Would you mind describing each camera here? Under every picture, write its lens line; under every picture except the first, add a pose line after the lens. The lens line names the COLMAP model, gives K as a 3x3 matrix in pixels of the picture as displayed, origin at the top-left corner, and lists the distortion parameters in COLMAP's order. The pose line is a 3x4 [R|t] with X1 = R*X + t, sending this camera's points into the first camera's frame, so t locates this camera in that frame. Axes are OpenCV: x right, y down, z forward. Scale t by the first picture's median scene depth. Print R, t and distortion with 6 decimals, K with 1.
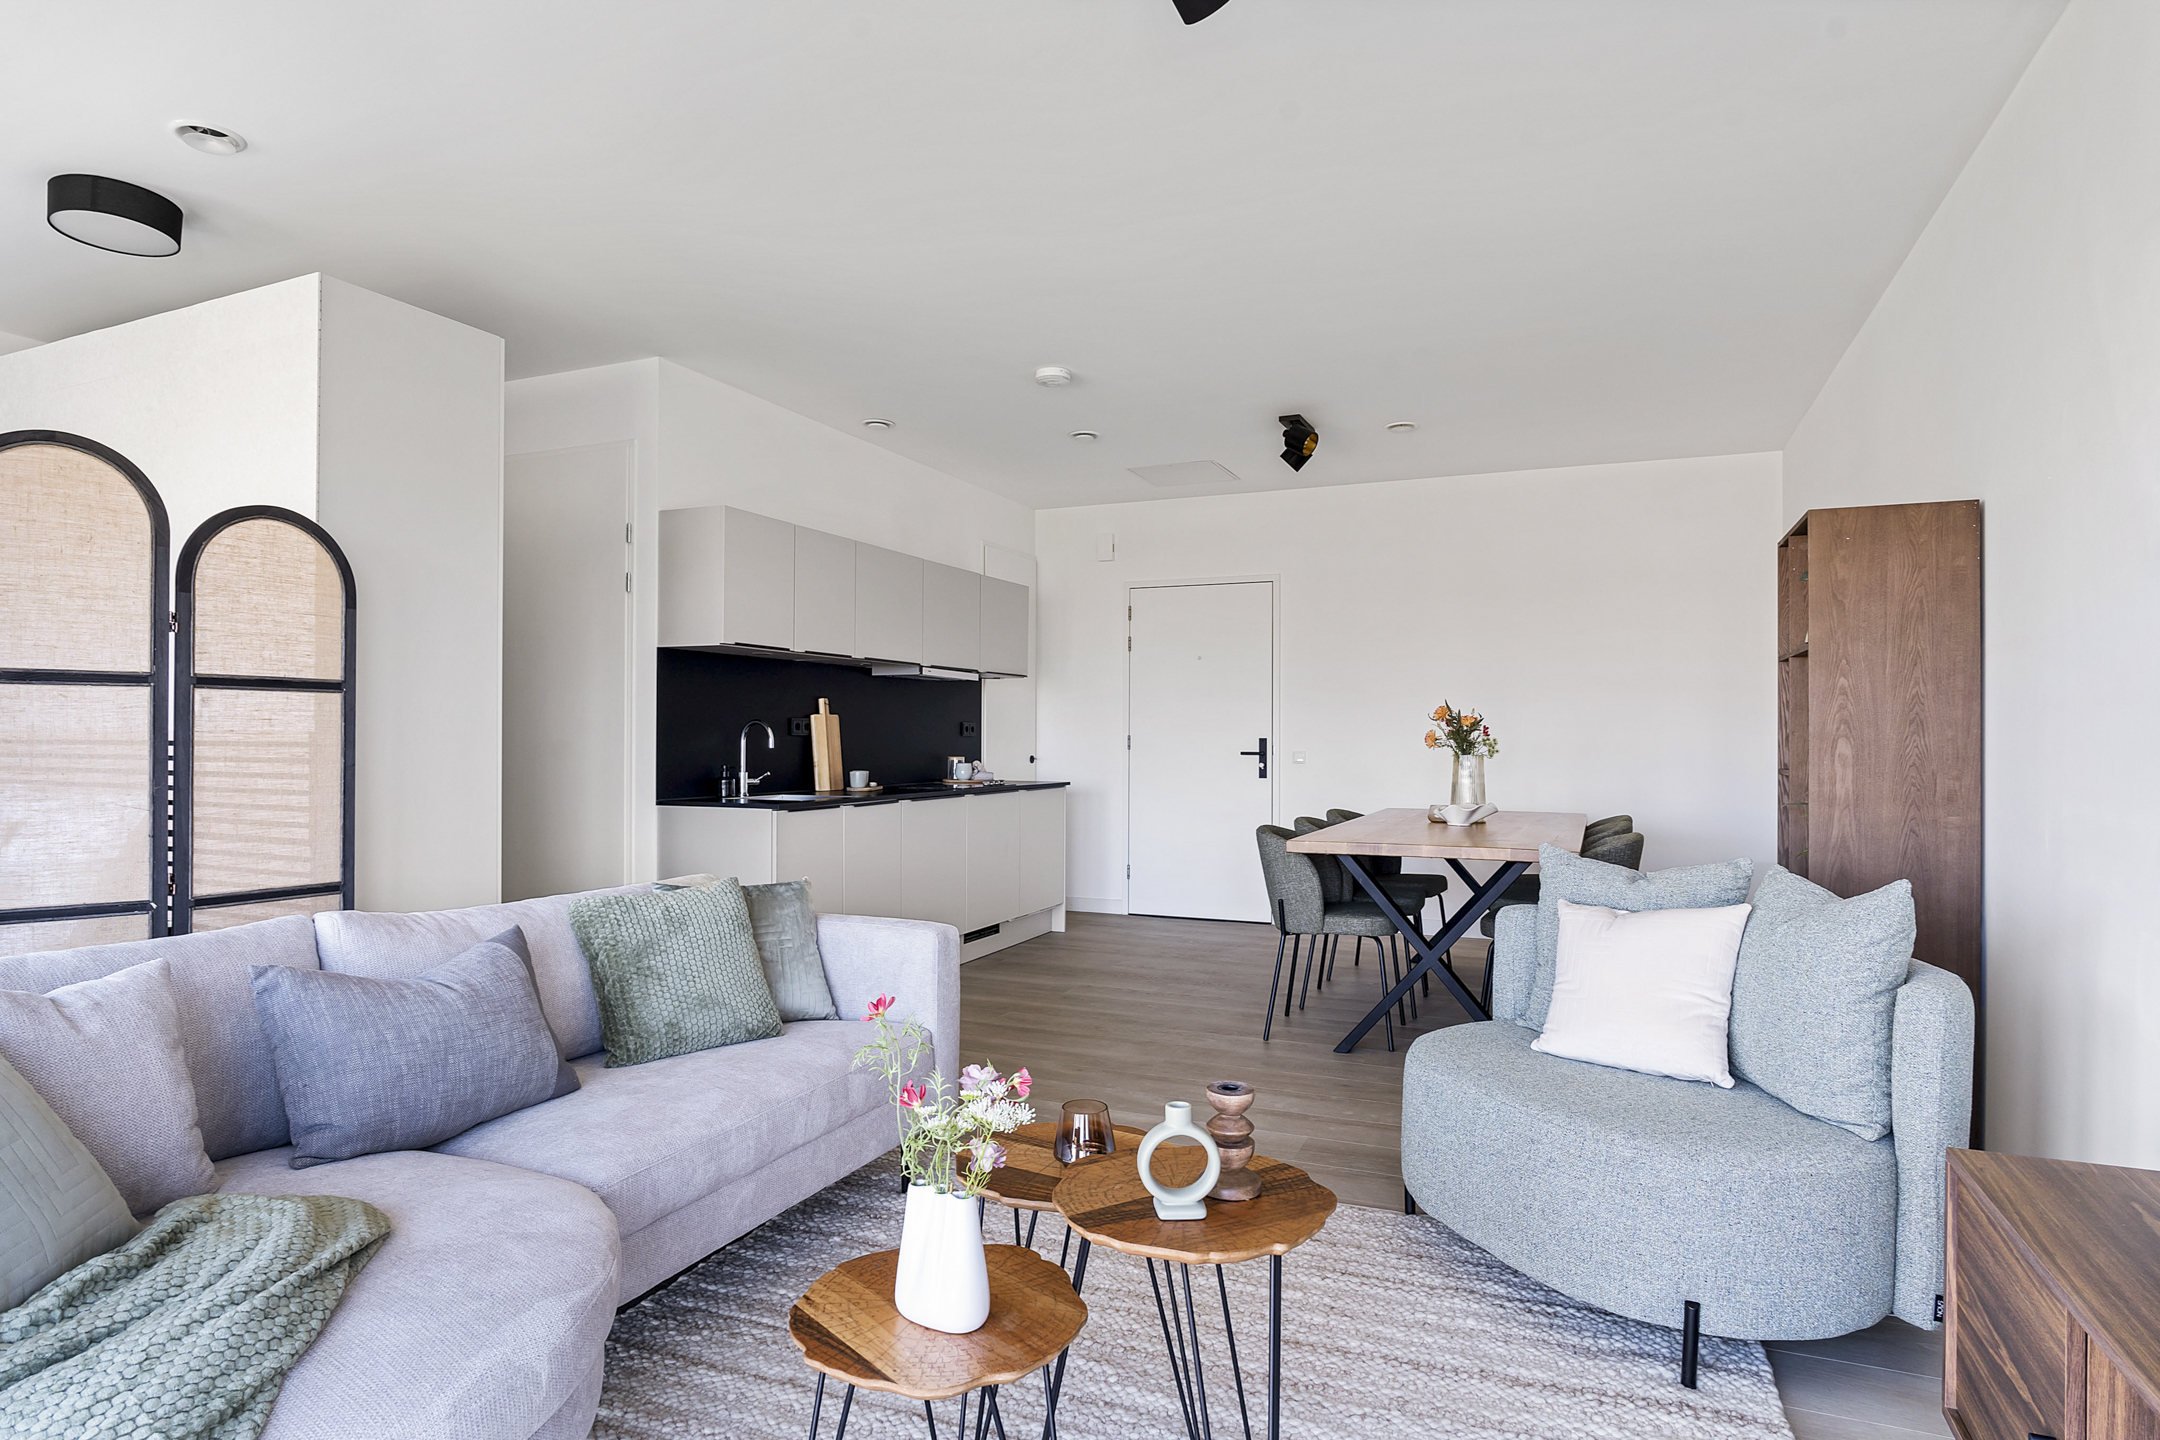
lens RADIAL K [[1182.3, 0, 1080.3], [0, 1182.3, 732.2], [0, 0, 1]] dist [-0.025227, 0.004902]
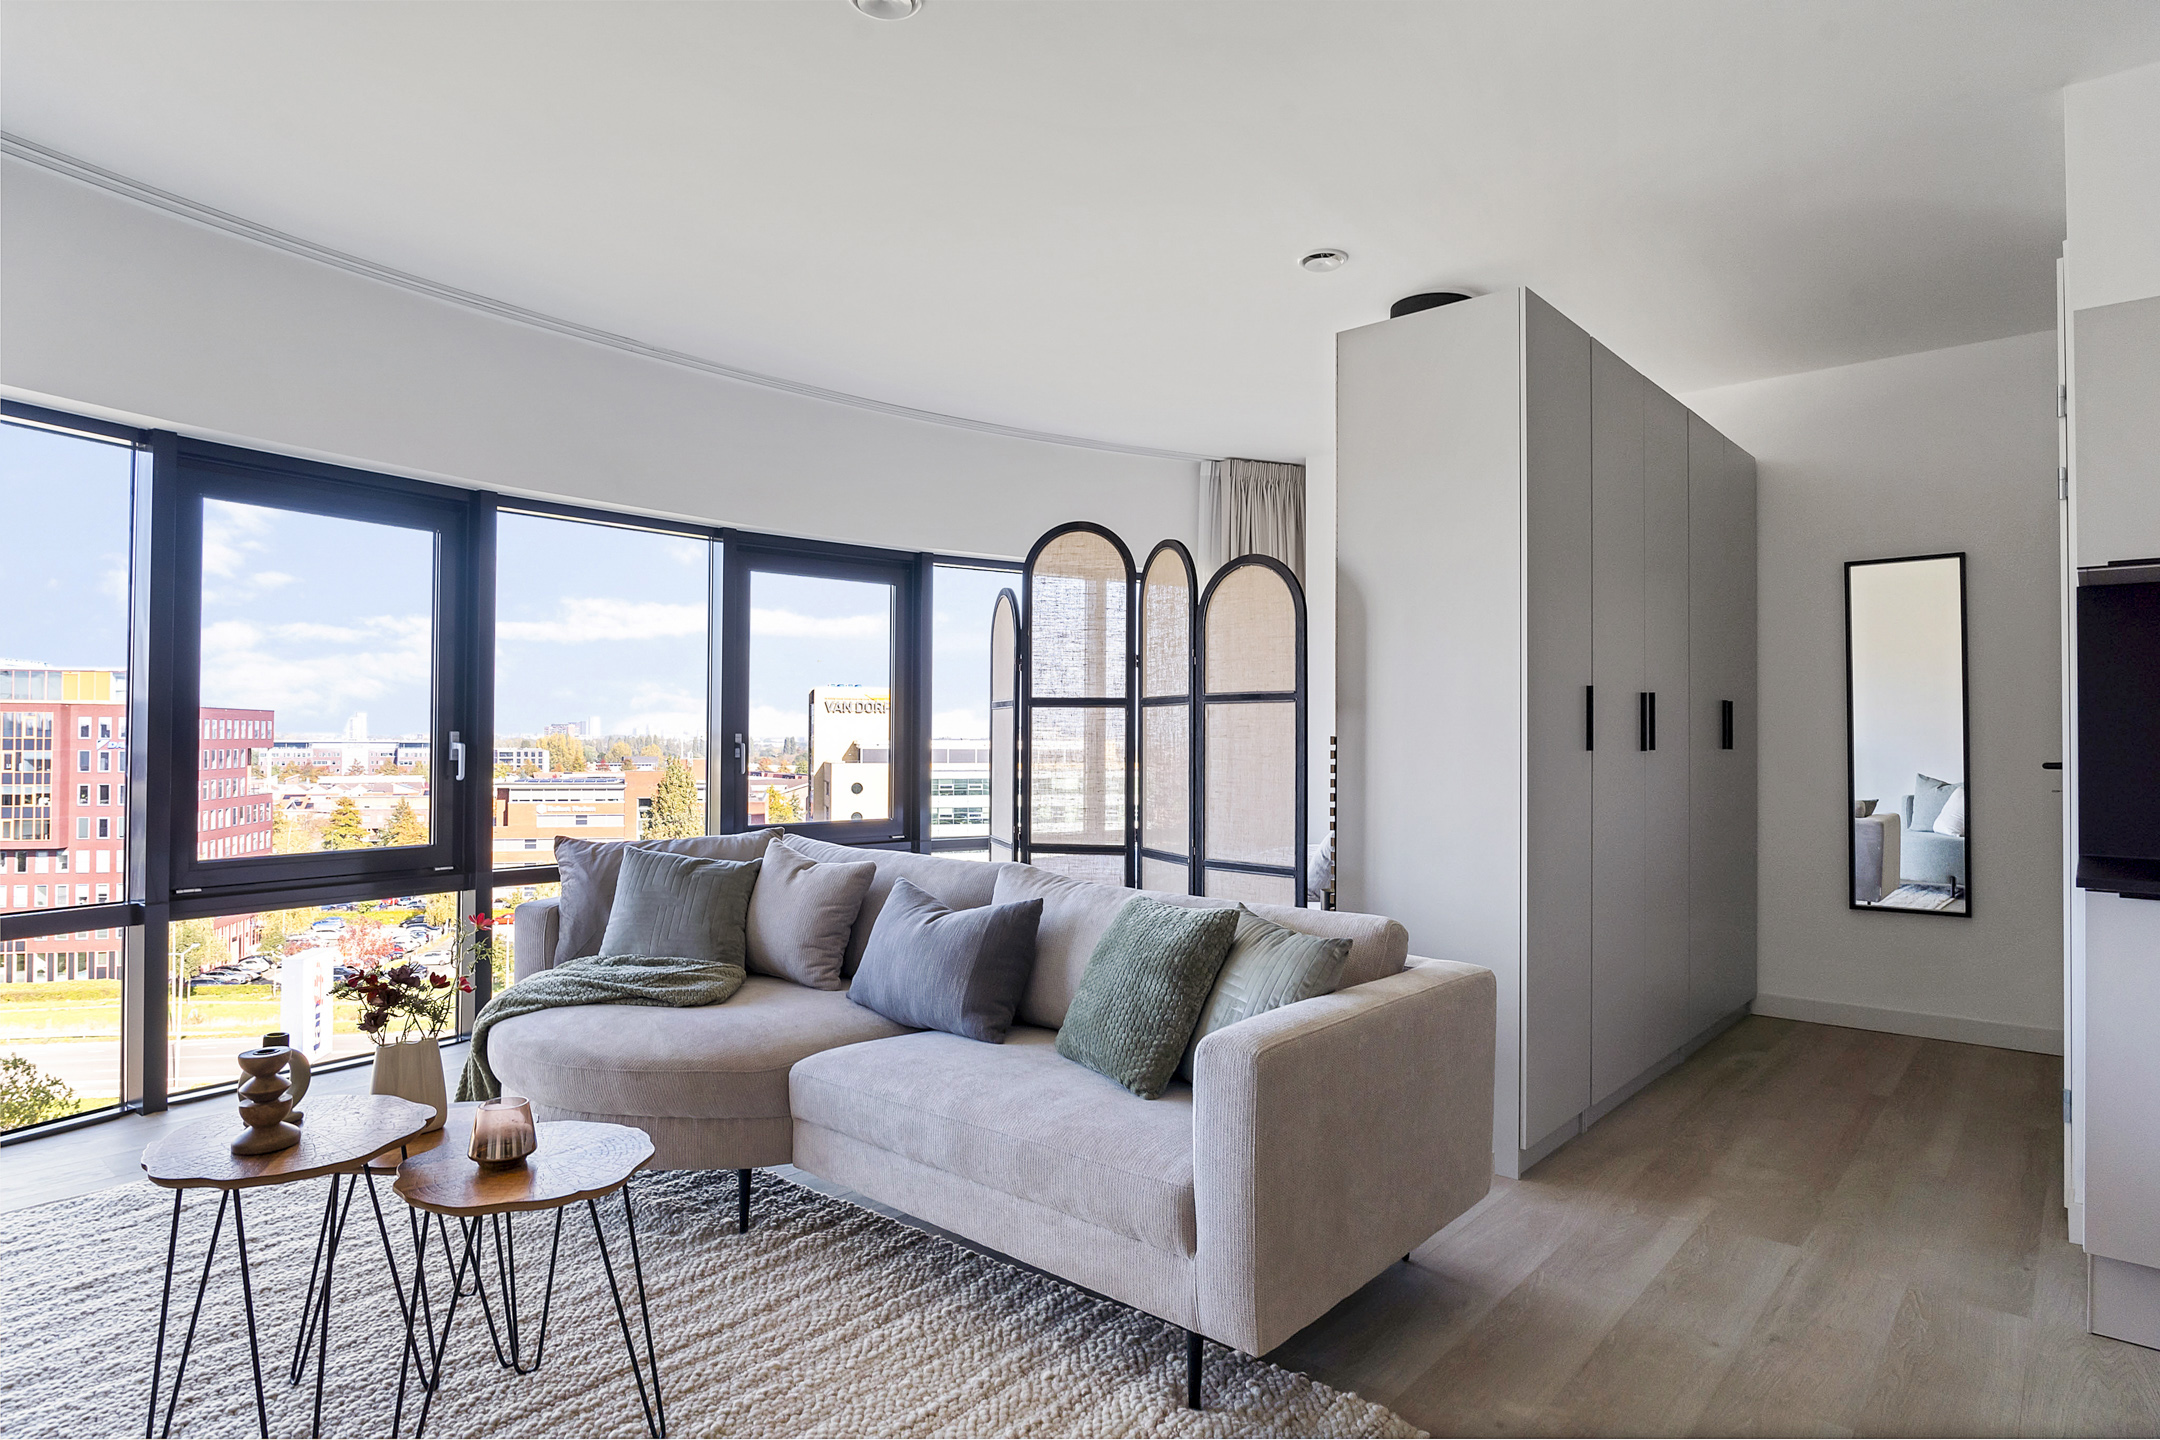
lens RADIAL K [[1175.5, 0, 1080.0], [0, 1175.5, 720.0], [0, 0, 1]] dist [-0.023511, 0.002750]
pose [[-0.302756, -0.020334, -0.952851, 0.505919], [-0.001878, 0.999783, -0.020738, 0.007701], [0.953066, -0.004489, -0.302728, 1.110918]]
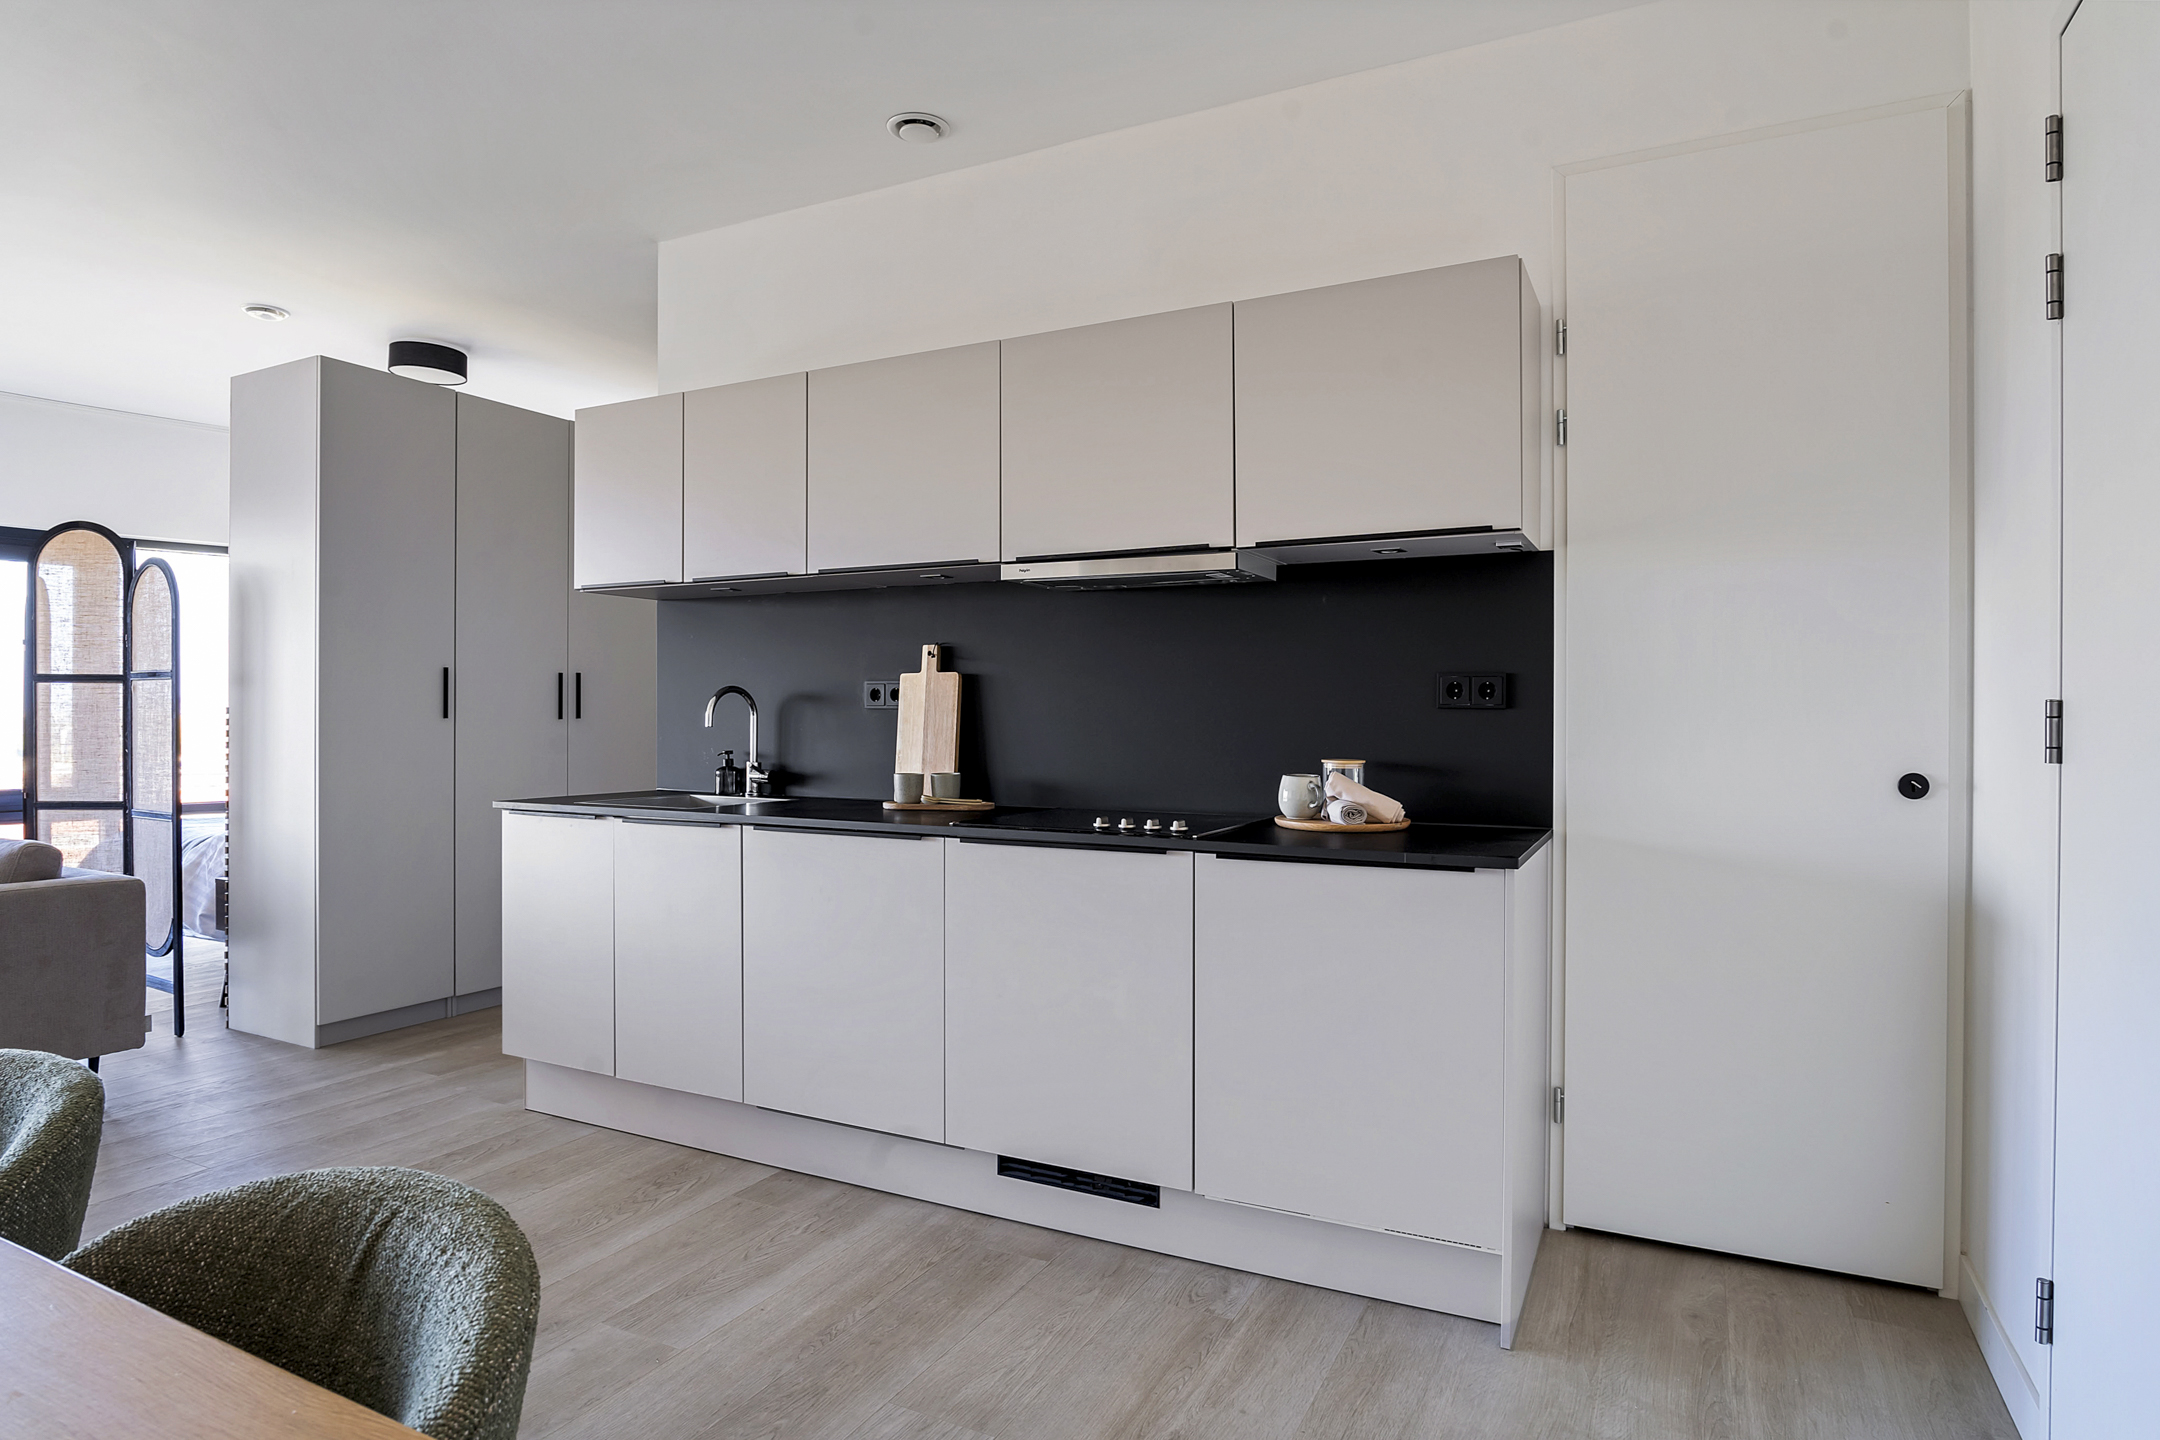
lens RADIAL K [[1182.3, 0, 1080.3], [0, 1182.3, 732.2], [0, 0, 1]] dist [-0.025227, 0.004902]
pose [[-0.057848, 0.009306, -0.998282, 0.677606], [0.000462, 0.999957, 0.009294, 0.016681], [0.998325, 0.000077, -0.057850, 2.098953]]
